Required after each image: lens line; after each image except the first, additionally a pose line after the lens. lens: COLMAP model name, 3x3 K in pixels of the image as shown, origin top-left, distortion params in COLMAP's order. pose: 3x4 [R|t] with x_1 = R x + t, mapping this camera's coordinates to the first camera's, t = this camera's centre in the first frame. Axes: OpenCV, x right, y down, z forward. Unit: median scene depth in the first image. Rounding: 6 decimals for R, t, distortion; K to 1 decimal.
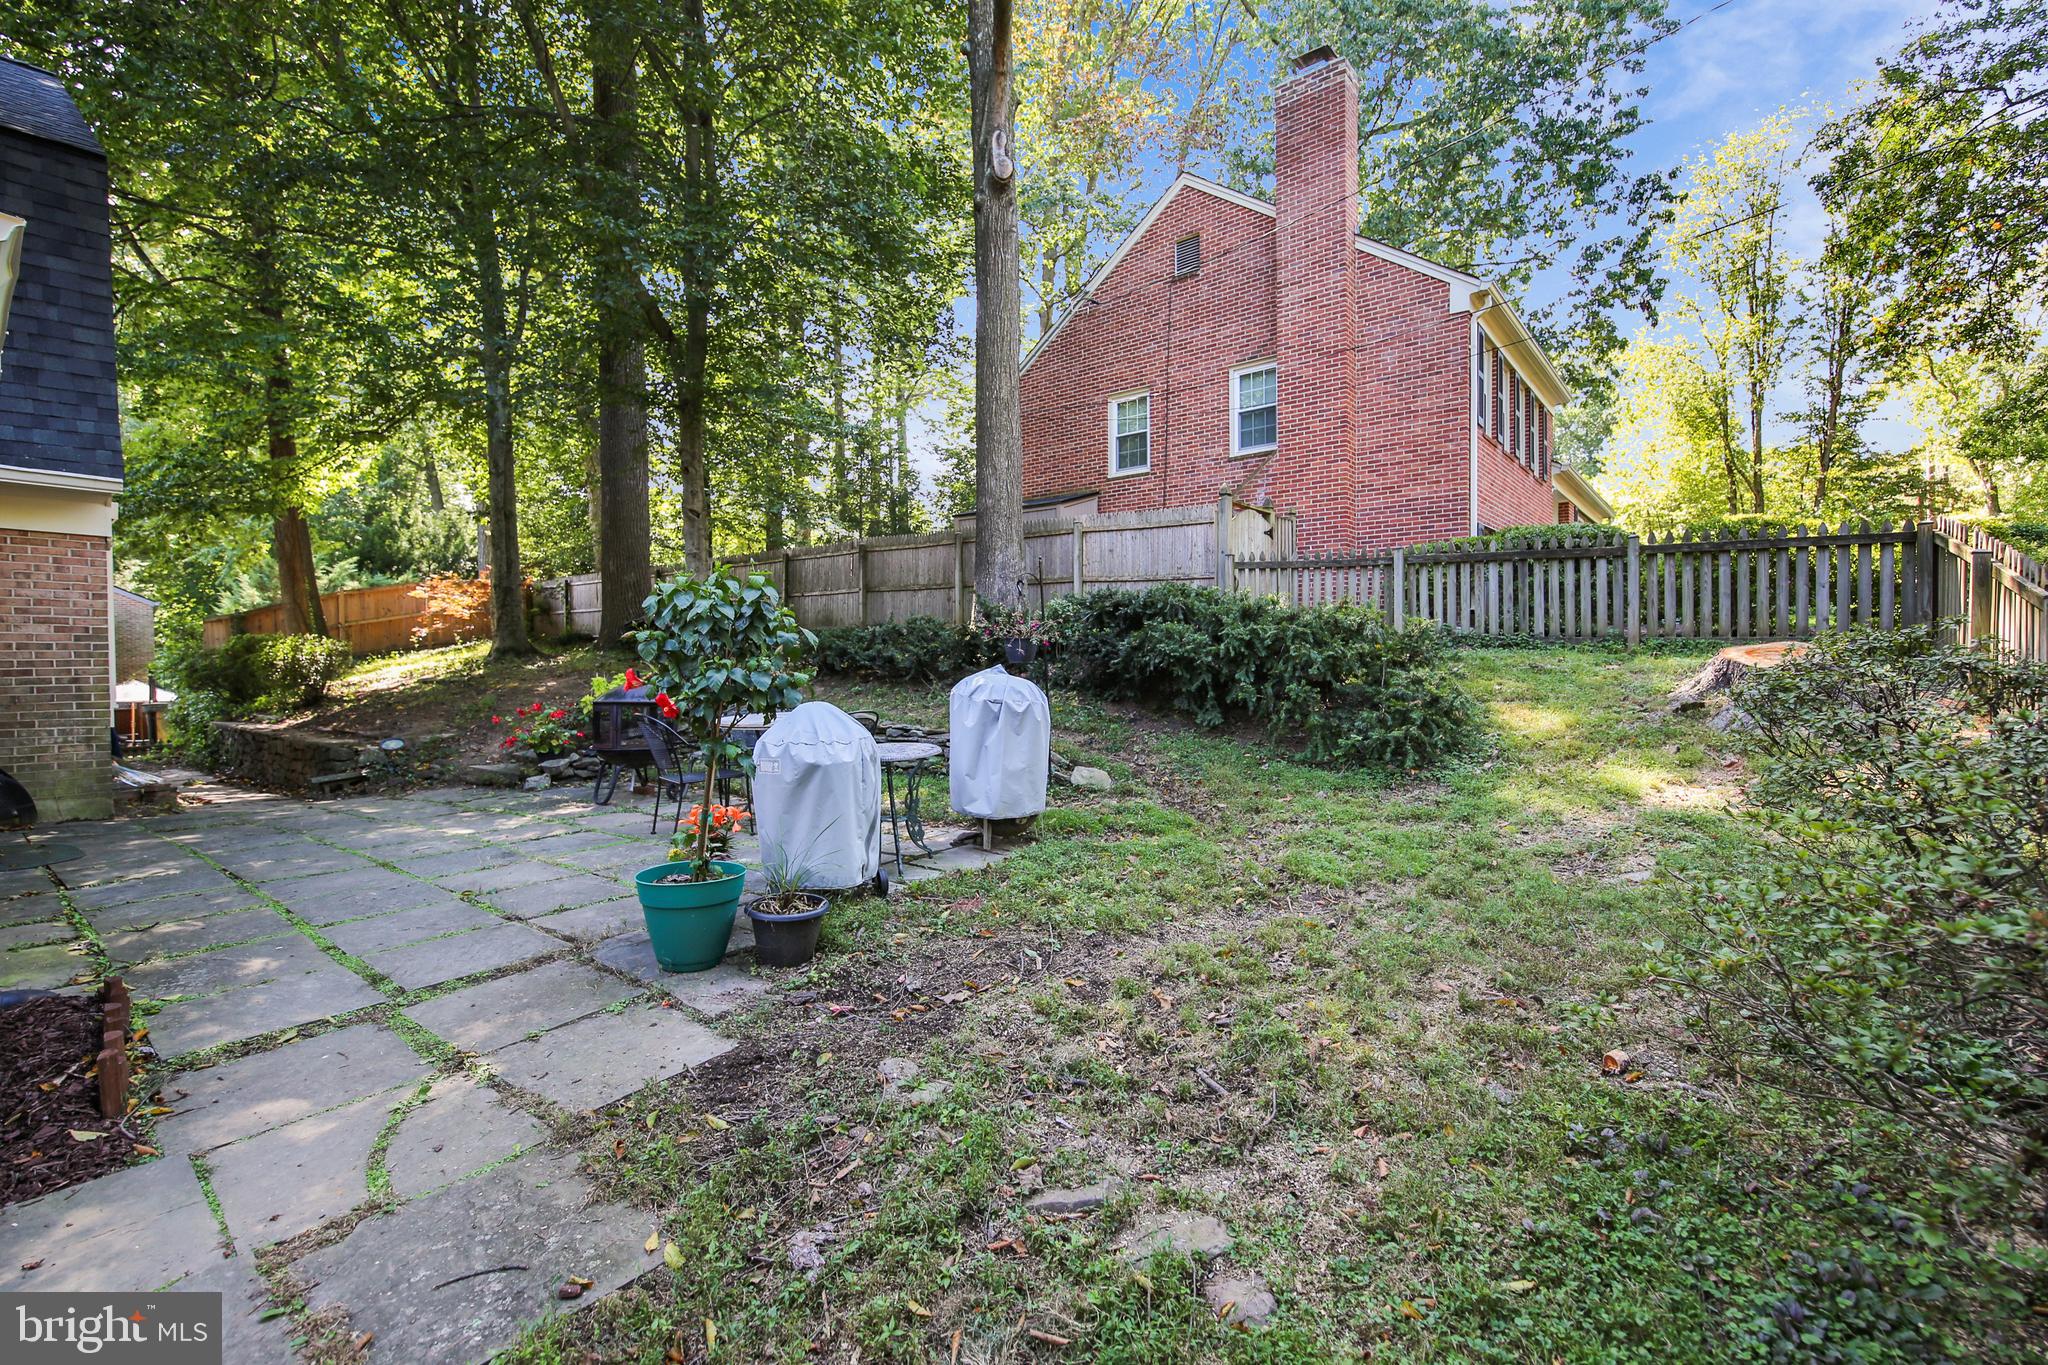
lens RADIAL K [[890.7, 0, 1031.6], [0, 890.7, 675.2], [0, 0, 1]] dist [-0.000514, -0.001498]
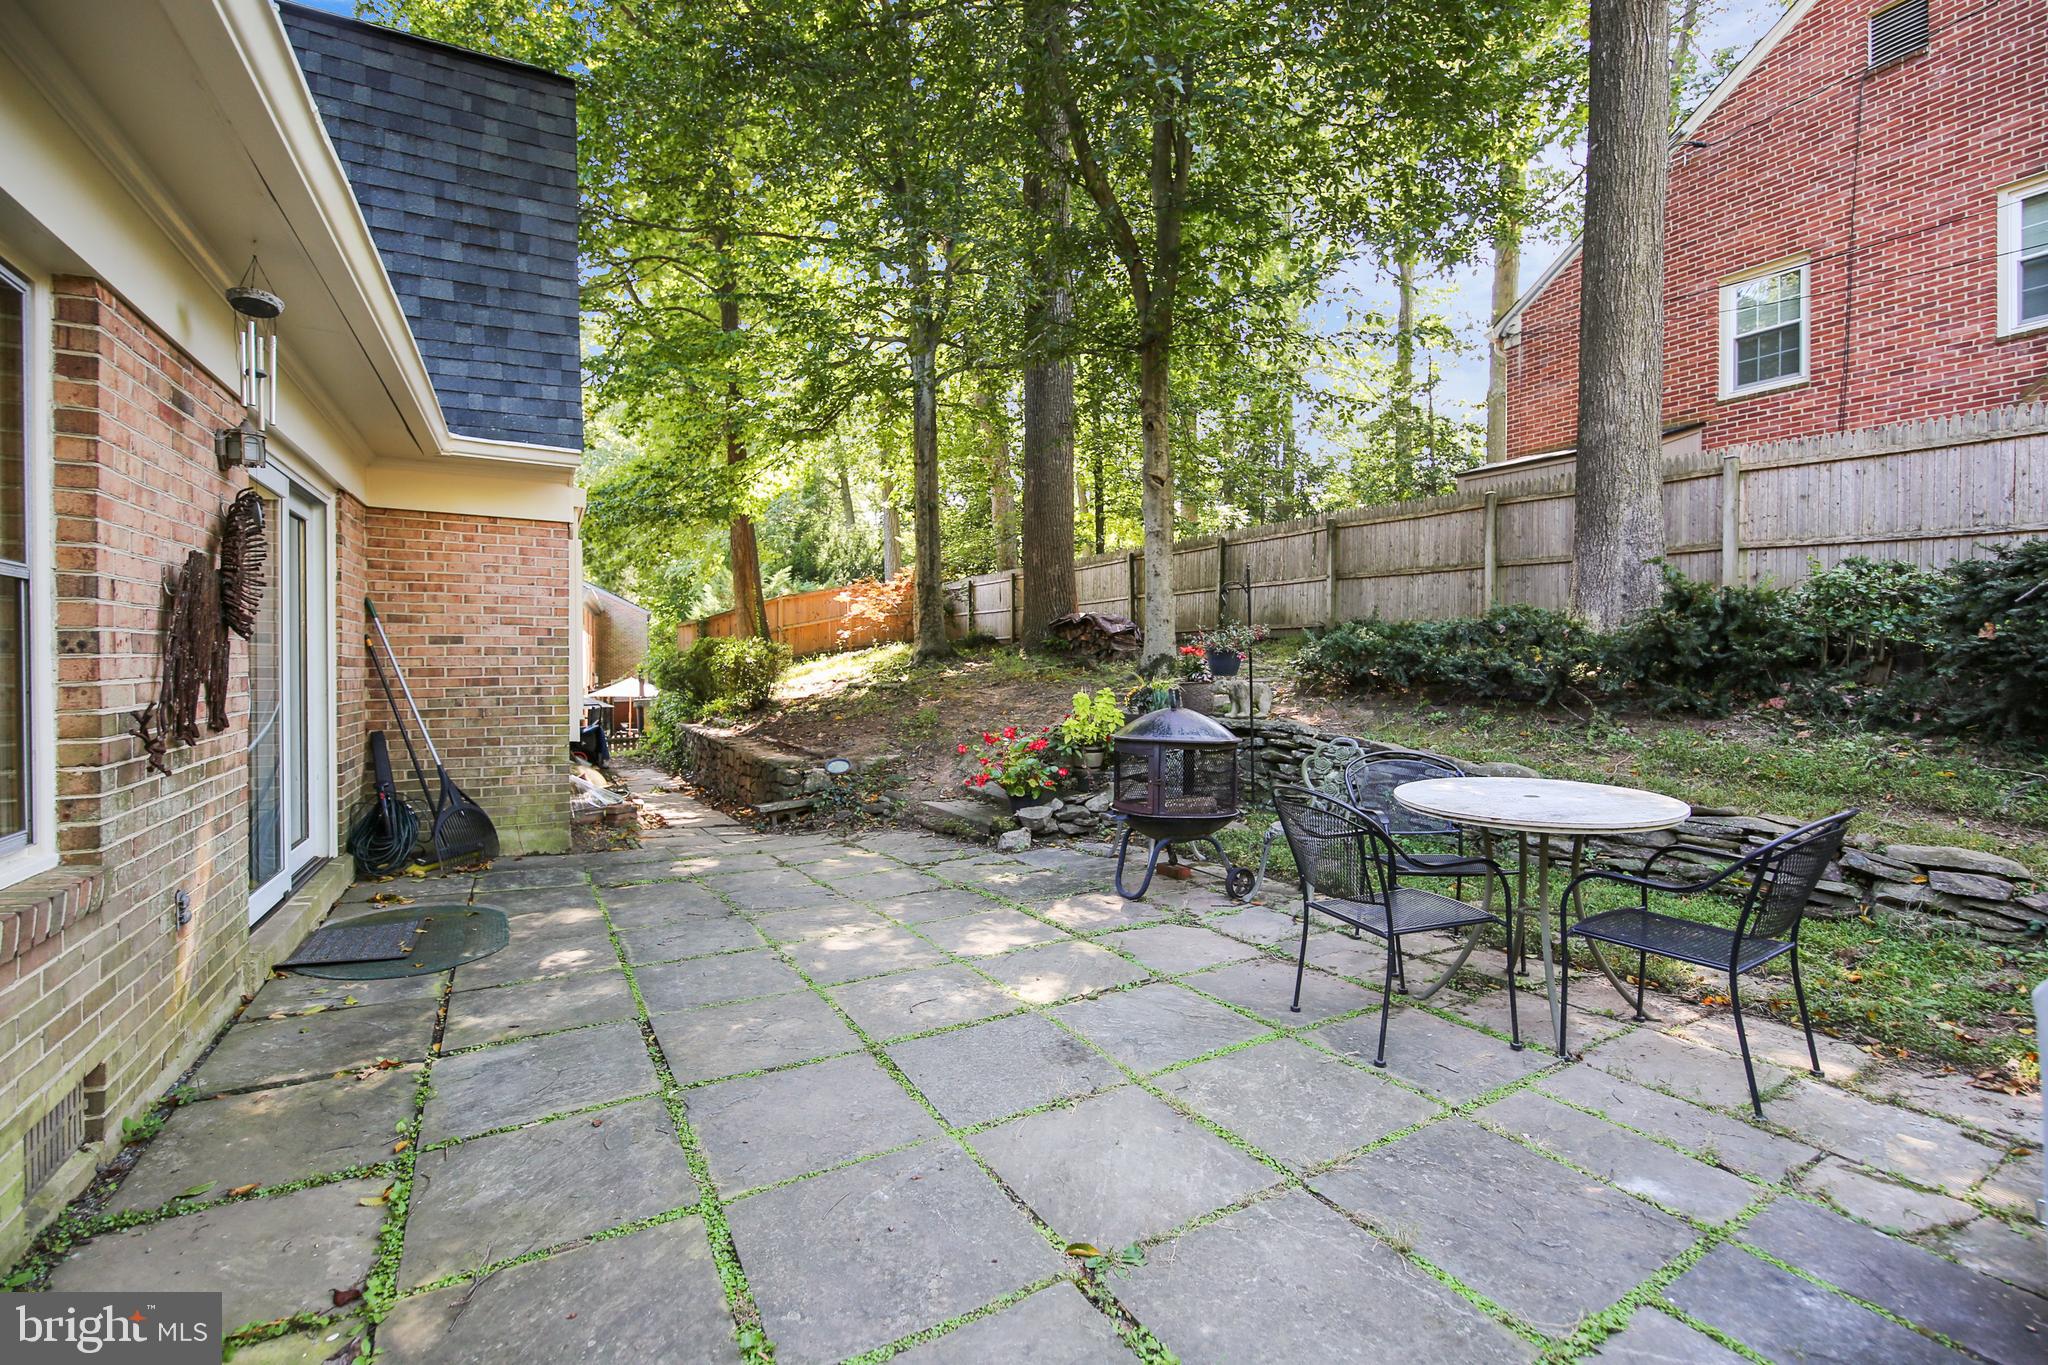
lens RADIAL K [[890.7, 0, 1019.6], [0, 890.7, 677.6], [0, 0, 1]] dist [-0.000514, -0.001498]
pose [[0.924674, 0.012538, -0.380553, -0.150119], [-0.012291, 0.999920, 0.003078, -0.007123], [0.380561, 0.001832, 0.924754, 0.179276]]
